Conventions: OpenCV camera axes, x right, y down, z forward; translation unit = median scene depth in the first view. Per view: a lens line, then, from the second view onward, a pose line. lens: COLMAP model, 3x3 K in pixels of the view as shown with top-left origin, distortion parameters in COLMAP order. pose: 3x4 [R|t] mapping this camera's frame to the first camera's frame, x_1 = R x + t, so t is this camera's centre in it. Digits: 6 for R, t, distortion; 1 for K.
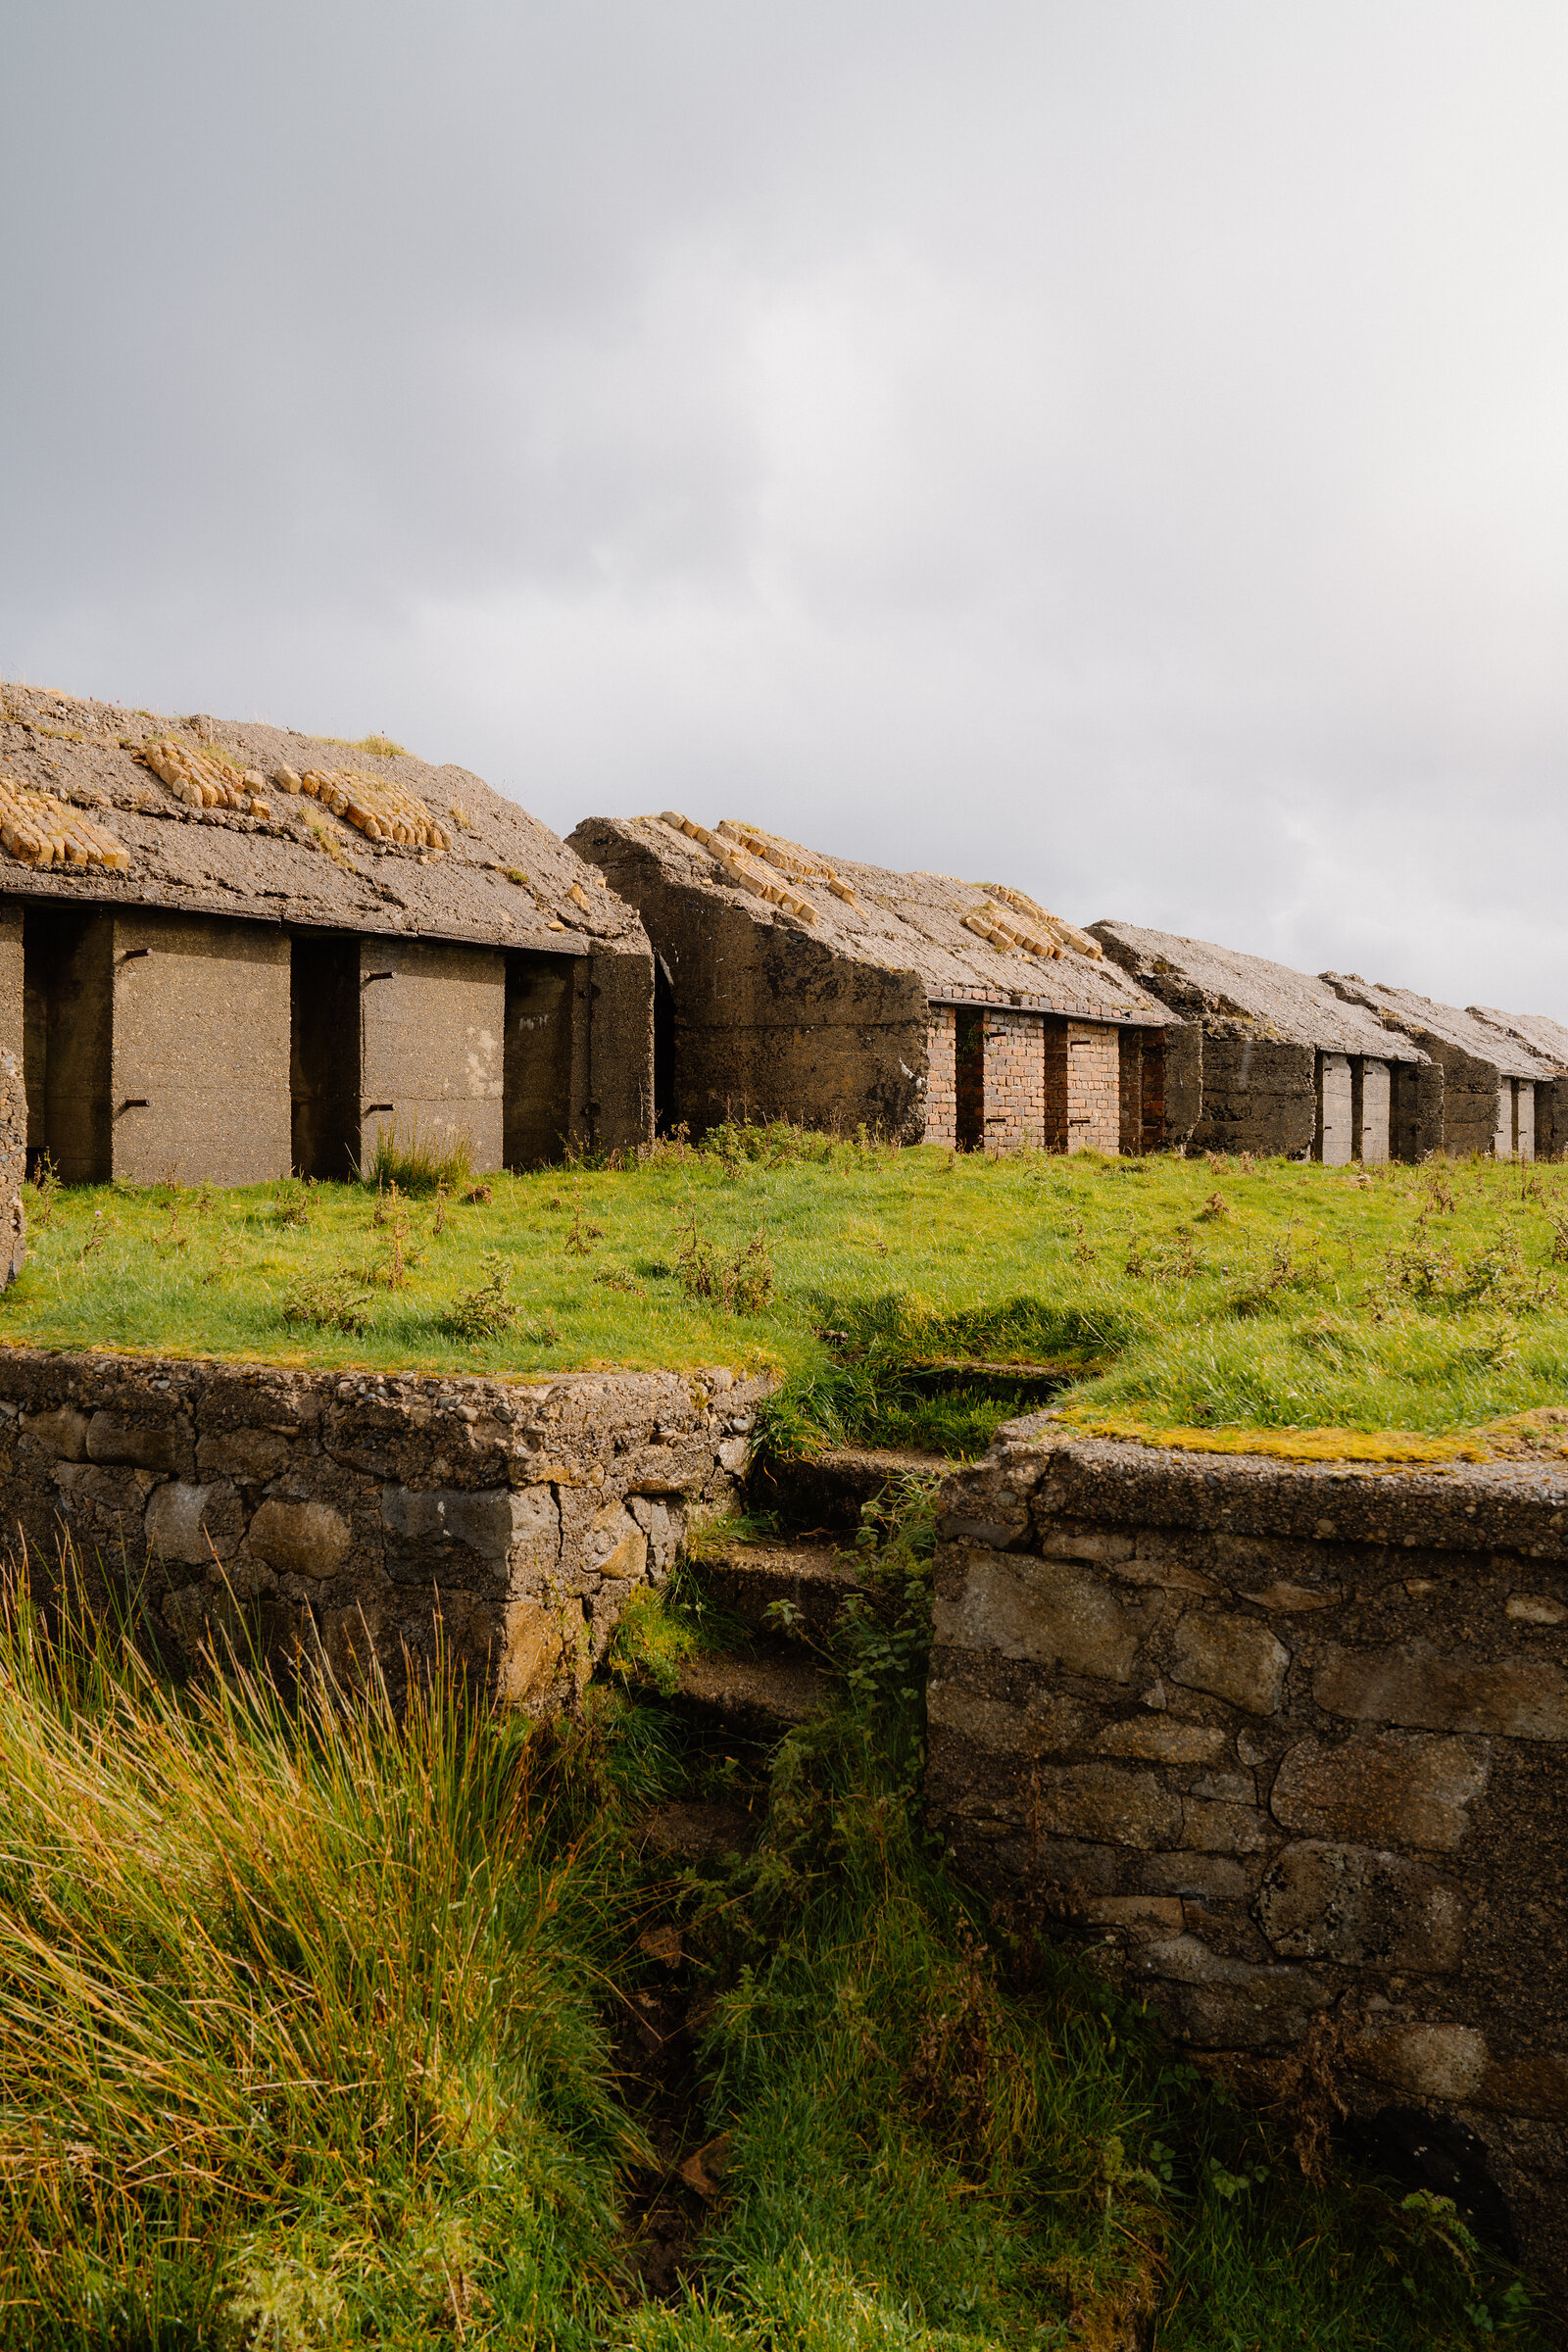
lens RADIAL K [[1641.1, 0, 780.4], [0, 1641.1, 1145.8], [0, 0, 1]] dist [-0.139611, 0.100316]
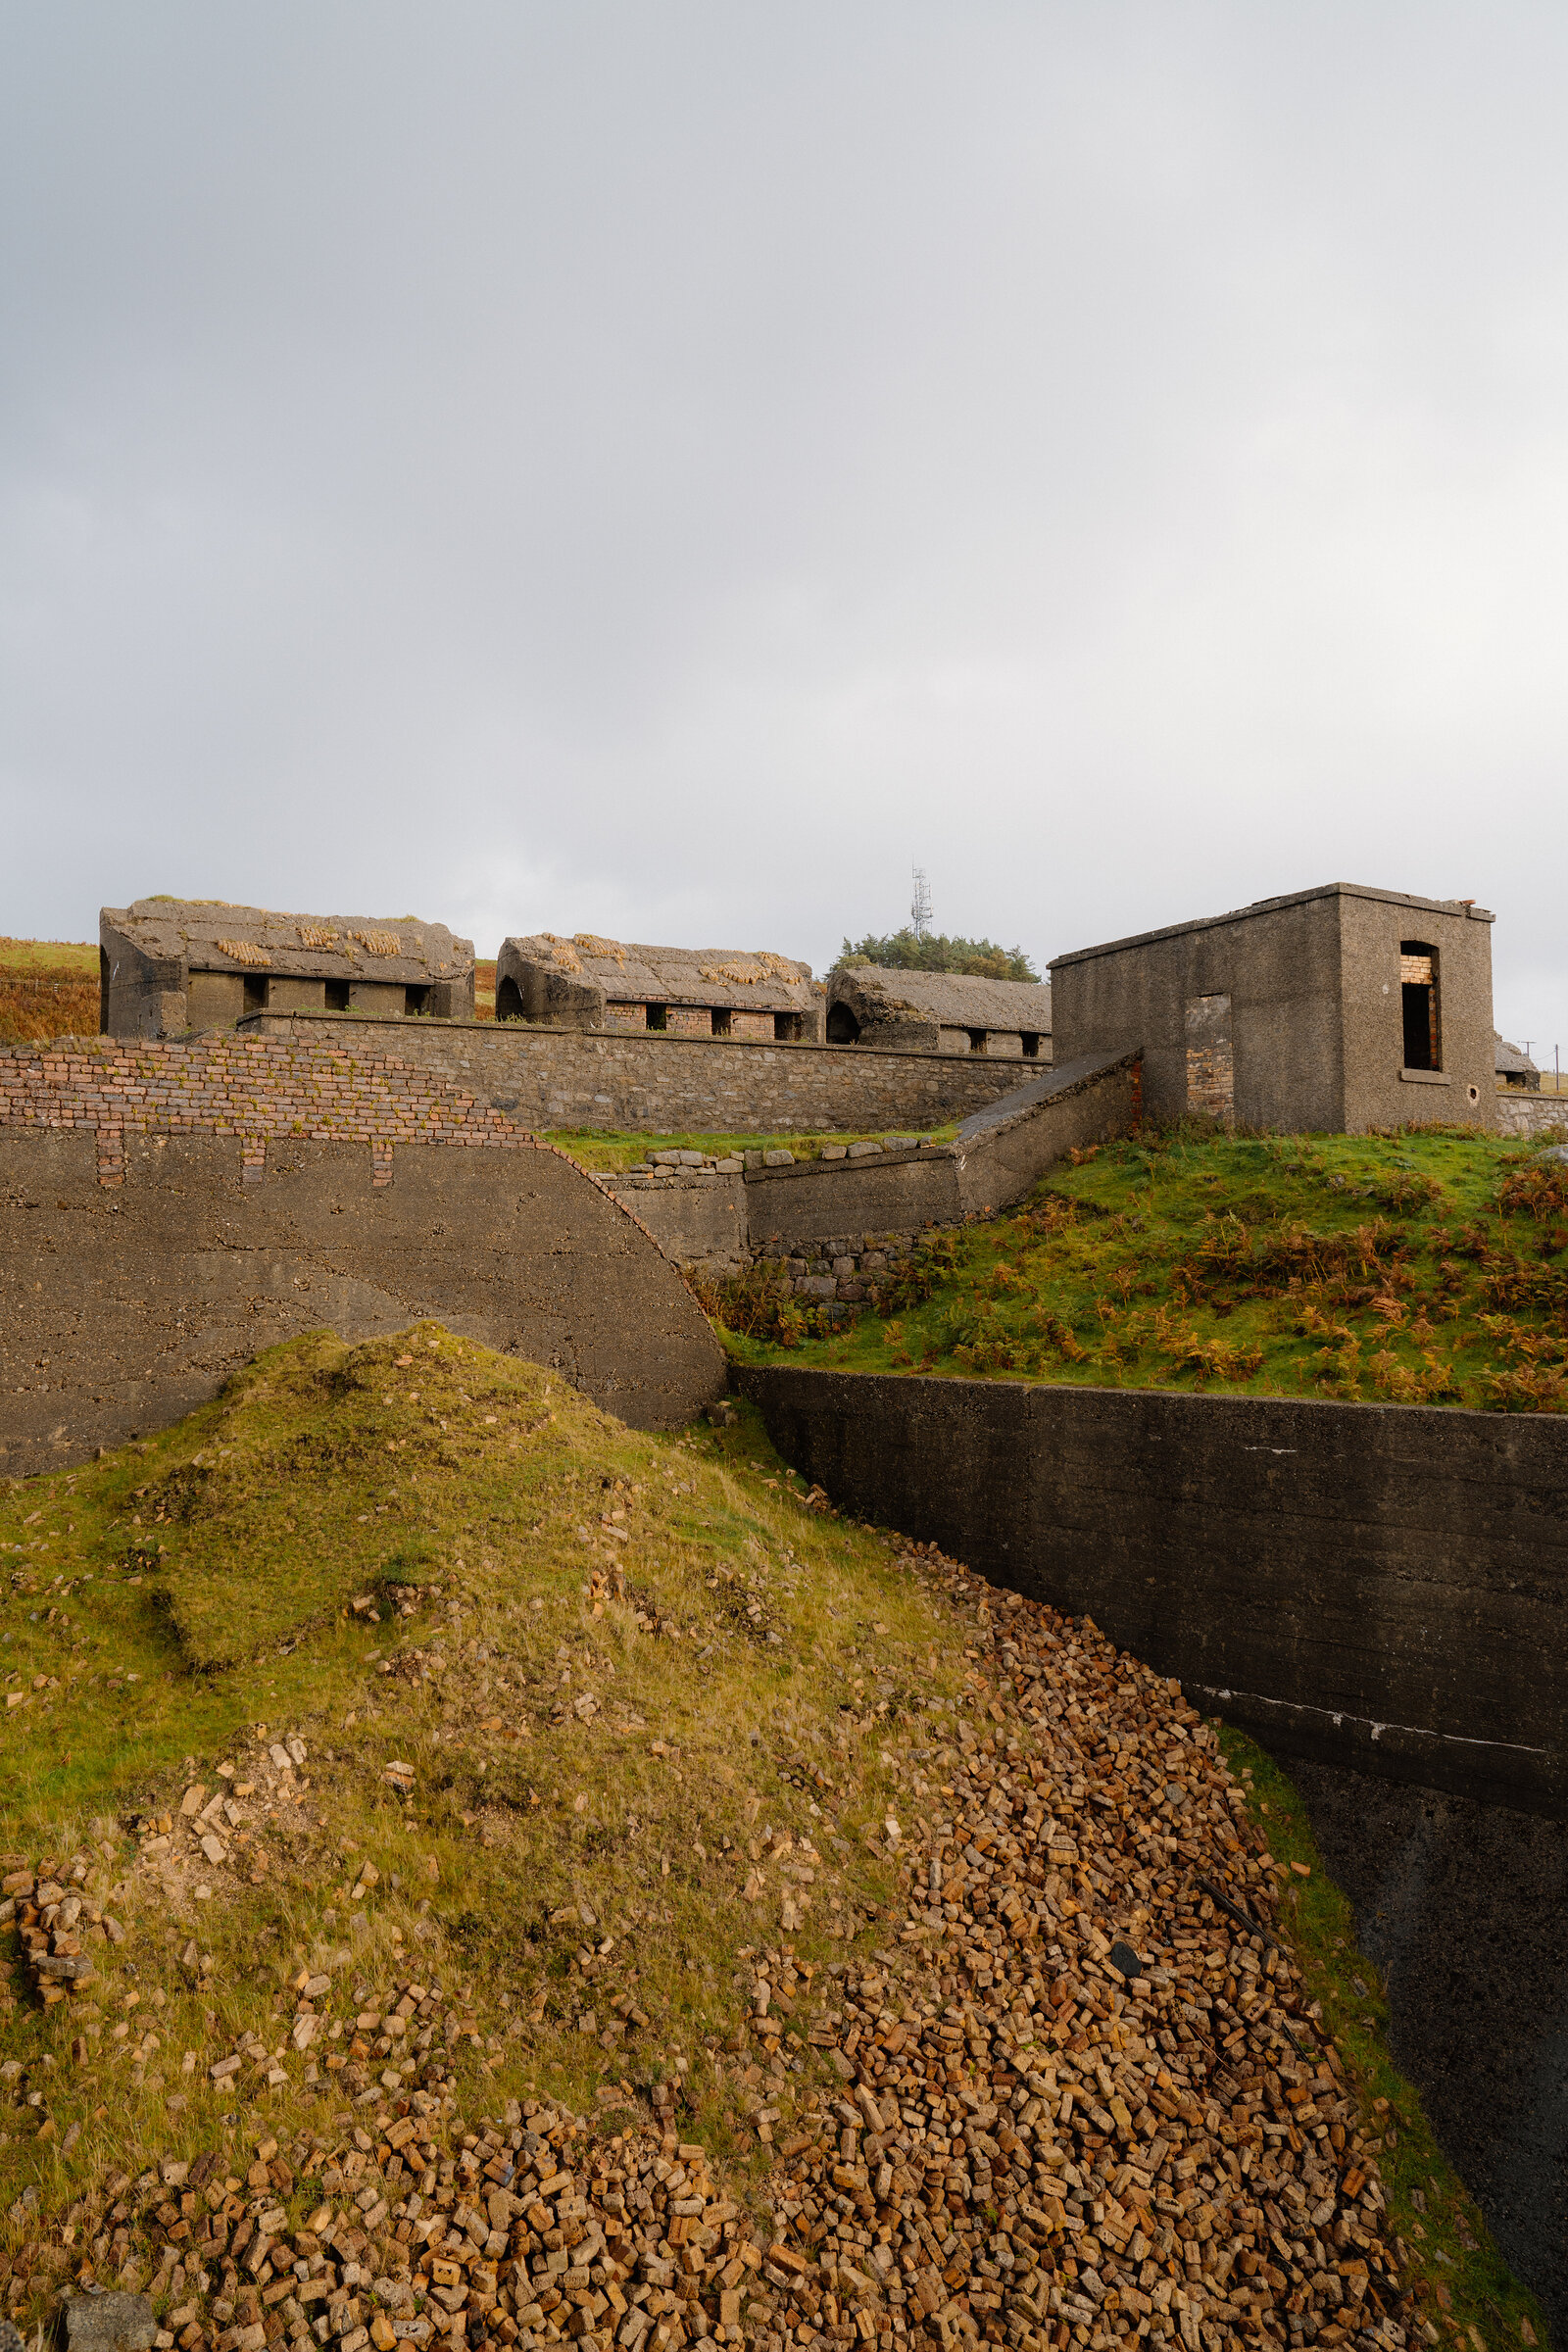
lens RADIAL K [[1641.1, 0, 780.4], [0, 1641.1, 1145.8], [0, 0, 1]] dist [-0.139611, 0.100316]
pose [[0.929780, -0.026024, -0.367194, 1.695252], [0.002809, 0.997971, -0.063615, 0.402482], [0.368104, 0.058117, 0.927967, -1.665747]]
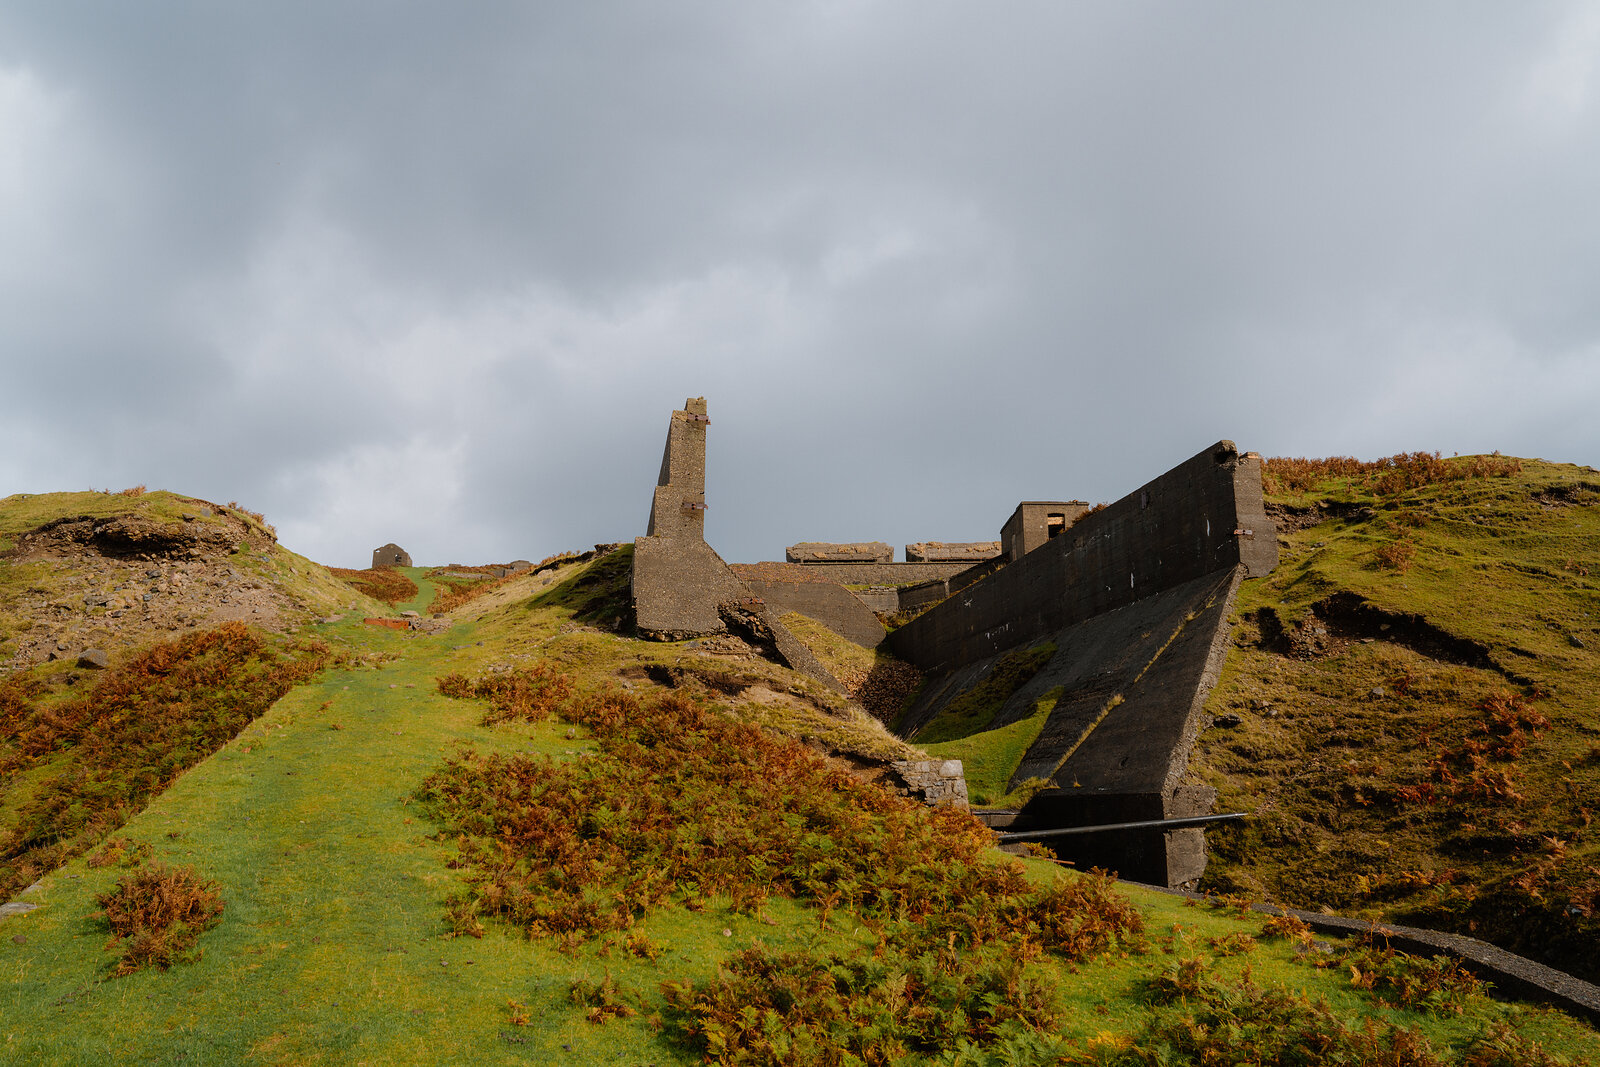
lens RADIAL K [[1116.4, 0, 808.6], [0, 1116.4, 508.4], [0, 0, 1]] dist [-0.139611, 0.100316]
pose [[0.602453, -0.201507, -0.772299, 5.508224], [-0.002652, 0.967095, -0.254402, 1.458318], [0.798150, 0.155313, 0.582095, -3.736176]]
